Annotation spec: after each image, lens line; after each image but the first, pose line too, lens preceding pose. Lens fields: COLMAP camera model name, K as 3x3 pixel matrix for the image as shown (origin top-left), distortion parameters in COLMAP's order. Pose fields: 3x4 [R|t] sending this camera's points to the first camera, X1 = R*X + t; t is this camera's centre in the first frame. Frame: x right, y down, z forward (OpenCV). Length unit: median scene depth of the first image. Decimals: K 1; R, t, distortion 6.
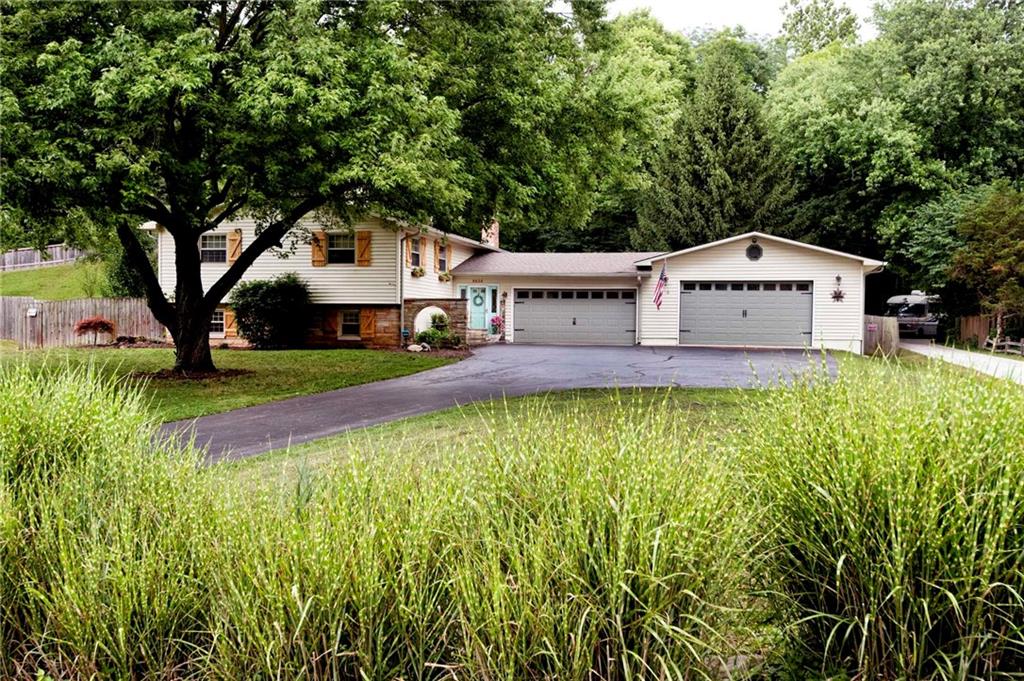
lens RADIAL K [[1093.1, 0, 512.0], [0, 1093.1, 340.5], [0, 0, 1]] dist [0.092534, 0.000408]
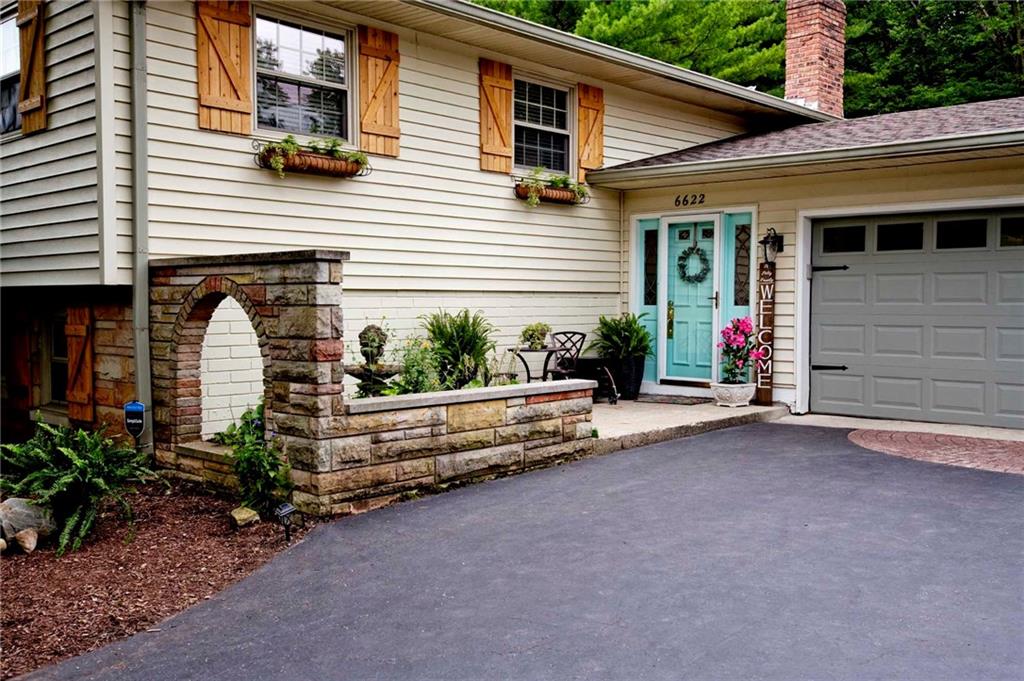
lens RADIAL K [[974.5, 0, 512.0], [0, 974.5, 340.5], [0, 0, 1]] dist [0.066870, 0.001789]
pose [[0.868896, 0.010413, -0.494886, 0.060364], [0.003673, 0.999616, 0.027481, -0.024019], [0.494982, -0.025696, 0.868523, 0.759983]]
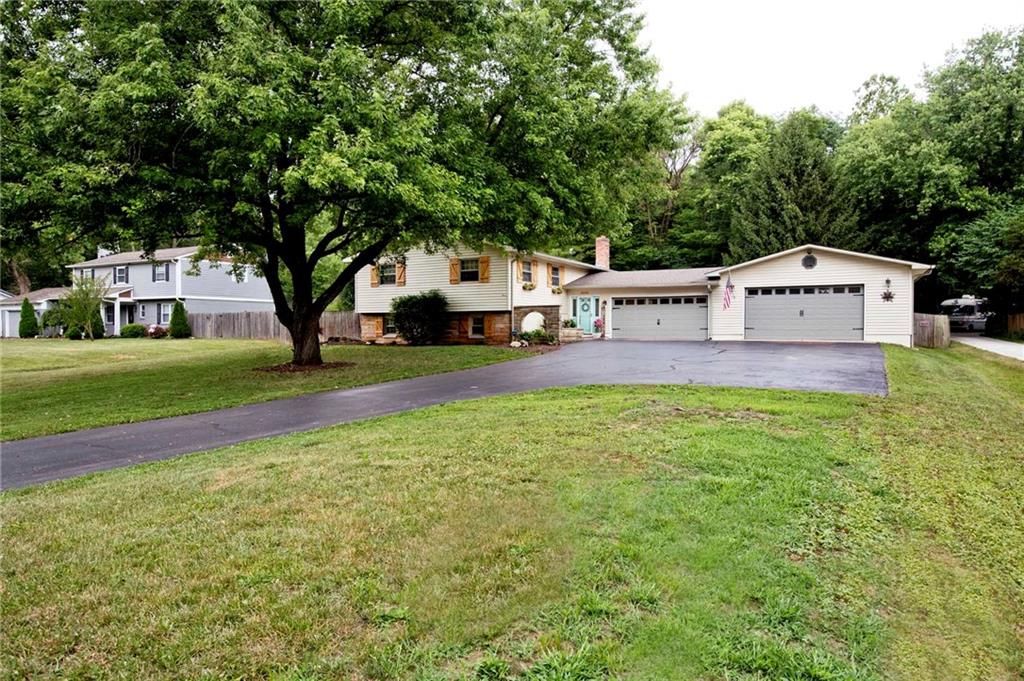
lens RADIAL K [[643.7, 0, 506.5], [0, 643.7, 327.5], [0, 0, 1]] dist [0.043623, -0.035701]
pose [[0.964770, -0.012288, -0.262809, 0.084101], [0.008853, 0.999859, -0.014250, -0.001713], [0.262947, 0.011422, 0.964743, 0.224201]]
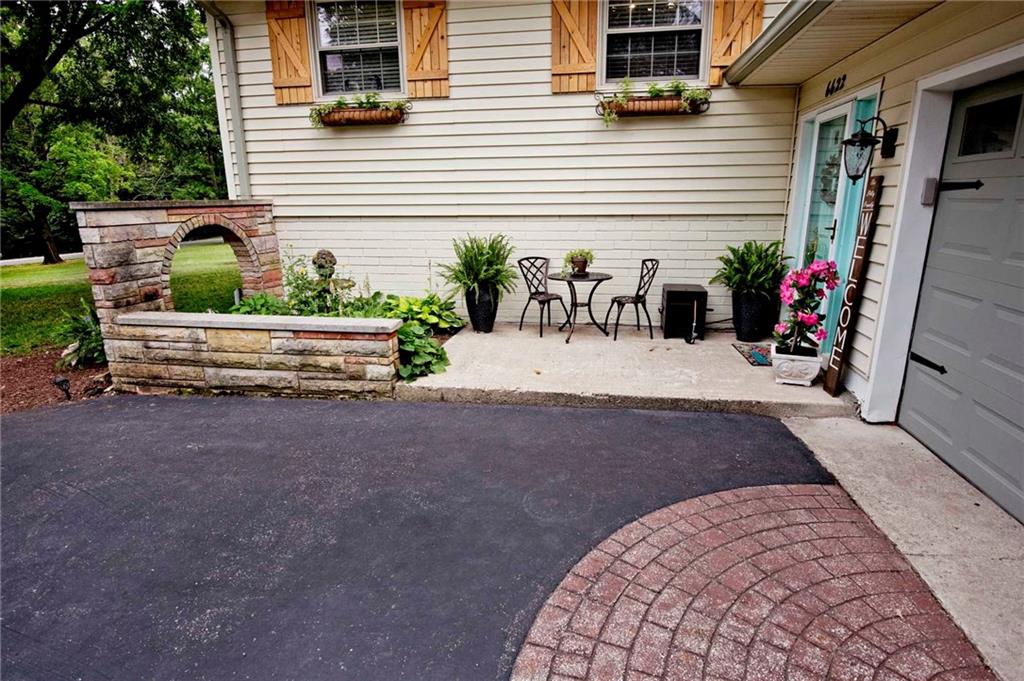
lens RADIAL K [[543.3, 0, 512.0], [0, 543.3, 340.5], [0, 0, 1]] dist [-0.005805, -0.001326]
pose [[0.059022, 0.242735, -0.968296, 0.080116], [0.001840, 0.969958, 0.243264, -0.032788], [0.998255, -0.016140, 0.056802, 0.952040]]
